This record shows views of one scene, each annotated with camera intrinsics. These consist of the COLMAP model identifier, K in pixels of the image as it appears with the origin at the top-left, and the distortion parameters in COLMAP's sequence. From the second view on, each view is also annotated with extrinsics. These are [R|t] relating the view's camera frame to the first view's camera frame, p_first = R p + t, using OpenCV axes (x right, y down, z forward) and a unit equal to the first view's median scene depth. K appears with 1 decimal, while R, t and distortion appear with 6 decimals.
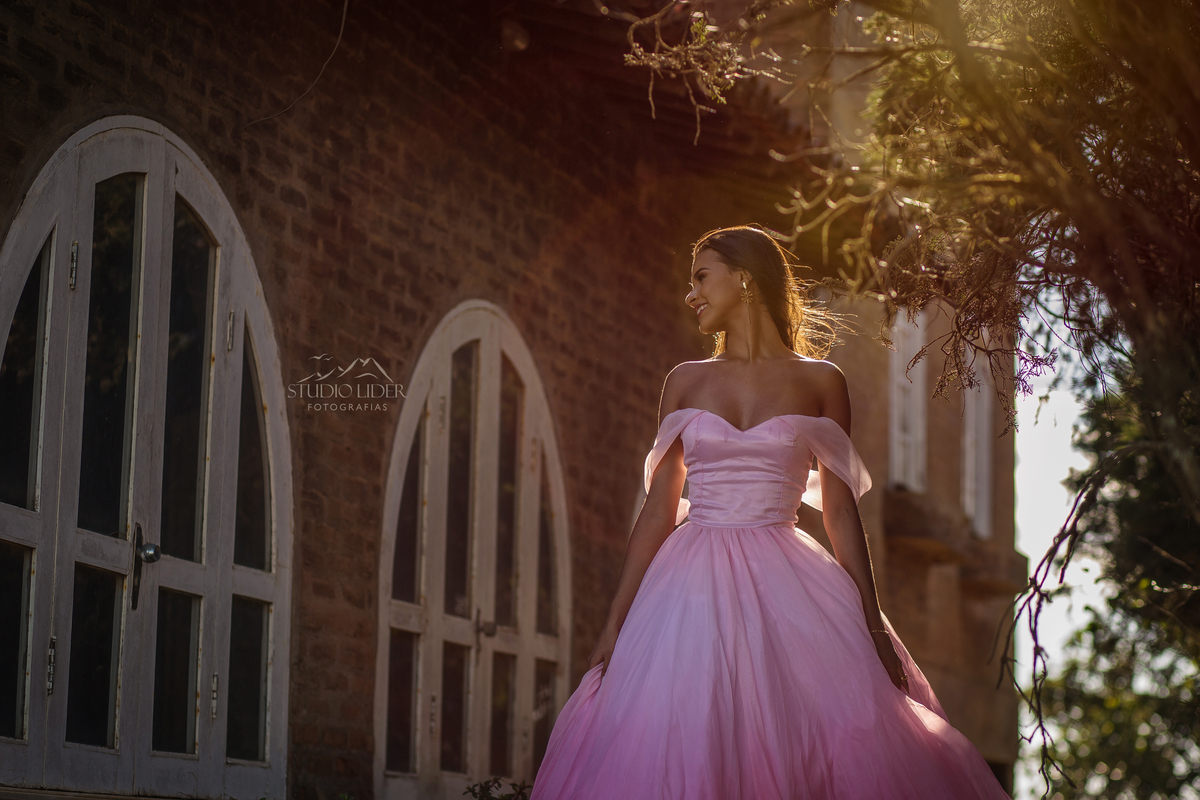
lens RADIAL K [[3010.4, 0, 600.0], [0, 3010.4, 400.0], [0, 0, 1]] dist [-0.018473, -0.152818]
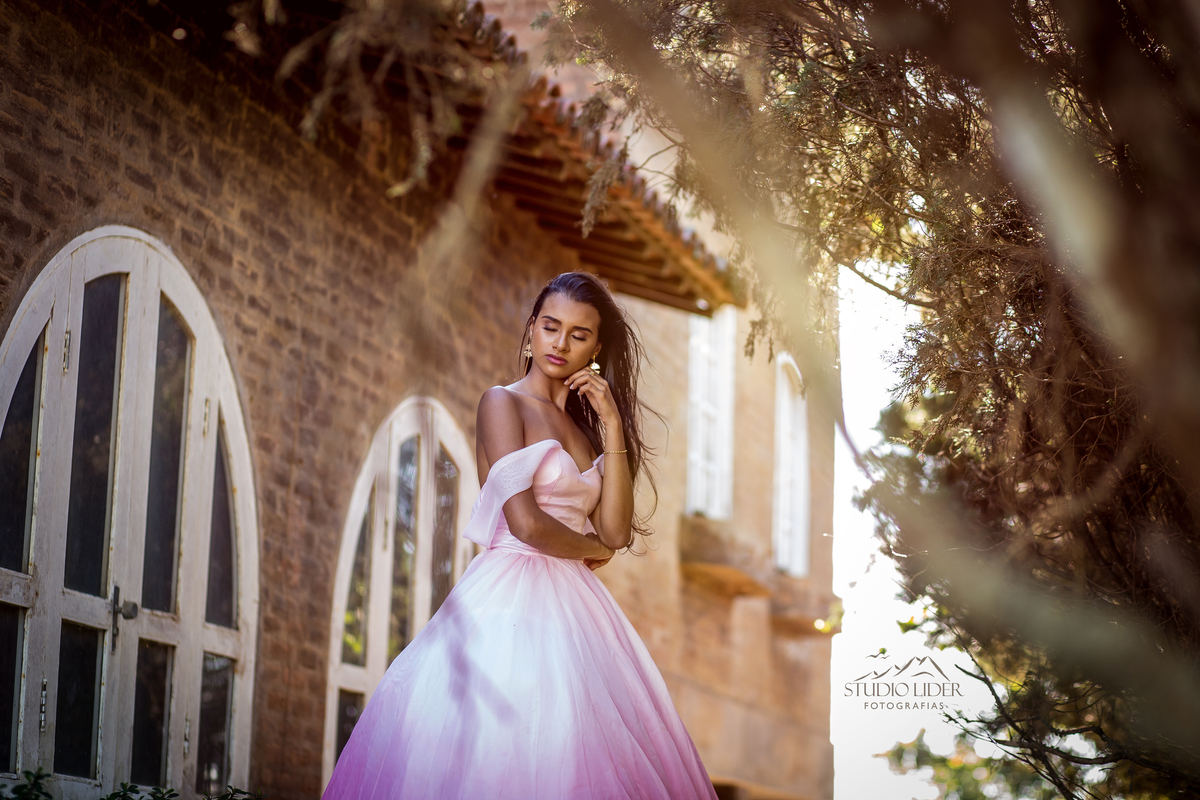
lens RADIAL K [[2708.2, 0, 600.0], [0, 2708.2, 400.0], [0, 0, 1]] dist [-0.075826, -0.750654]
pose [[0.999313, 0.015771, 0.033538, 0.064763], [-0.014658, 0.999342, -0.033187, 0.037023], [-0.034039, 0.032673, 0.998886, 0.212738]]
